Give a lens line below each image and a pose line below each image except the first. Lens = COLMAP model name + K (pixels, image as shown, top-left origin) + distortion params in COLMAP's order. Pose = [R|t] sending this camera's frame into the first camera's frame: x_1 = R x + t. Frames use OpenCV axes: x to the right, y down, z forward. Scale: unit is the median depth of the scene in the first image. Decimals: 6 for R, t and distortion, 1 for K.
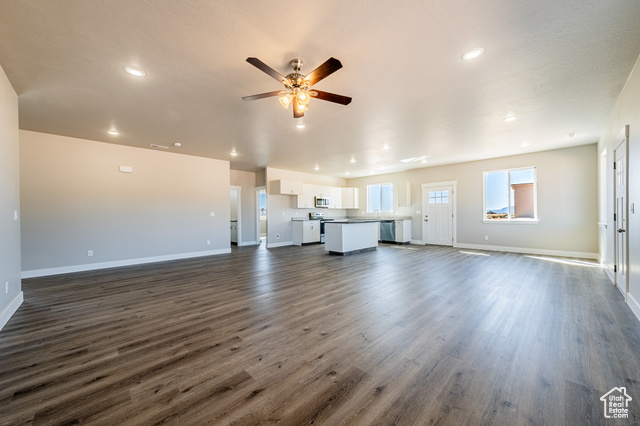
lens RADIAL K [[234.7, 0, 318.4], [0, 234.7, 216.1], [0, 0, 1]] dist [0.002569, -0.000027]
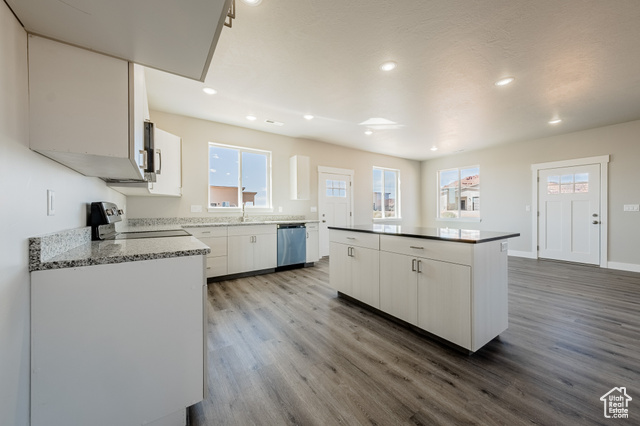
lens RADIAL K [[234.7, 0, 313.4], [0, 234.7, 213.6], [0, 0, 1]] dist [0.002569, -0.000027]
pose [[0.187126, -0.002491, 0.982333, -0.191438], [0.008270, 0.999965, 0.000960, -0.004805], [-0.982301, 0.007944, 0.187140, 0.850073]]
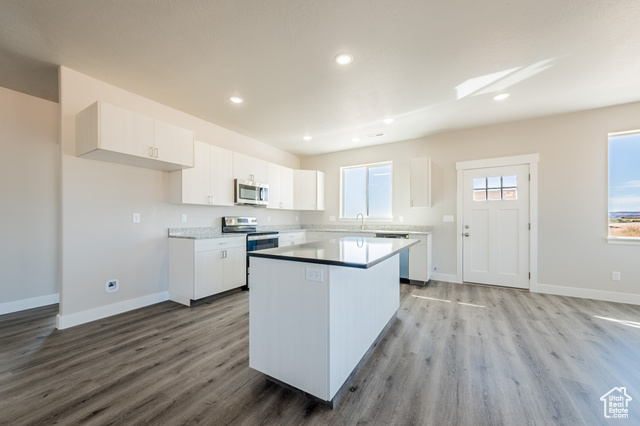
lens RADIAL K [[234.7, 0, 320.6], [0, 234.7, 221.3], [0, 0, 1]] dist [0.002569, -0.000027]
pose [[0.963990, 0.008657, 0.265799, 0.024252], [-0.008285, 0.999963, -0.002520, -0.006545], [-0.265811, 0.000227, 0.964025, 0.562710]]
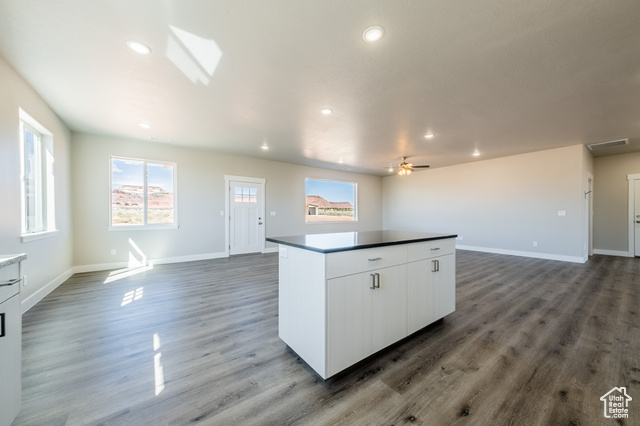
lens RADIAL K [[234.7, 0, 319.6], [0, 234.7, 215.3], [0, 0, 1]] dist [0.002569, -0.000027]
pose [[-0.991591, 0.012000, 0.128851, 0.143136], [0.013145, 0.999881, 0.008041, -0.008956], [-0.128740, 0.009667, -0.991631, 1.056225]]
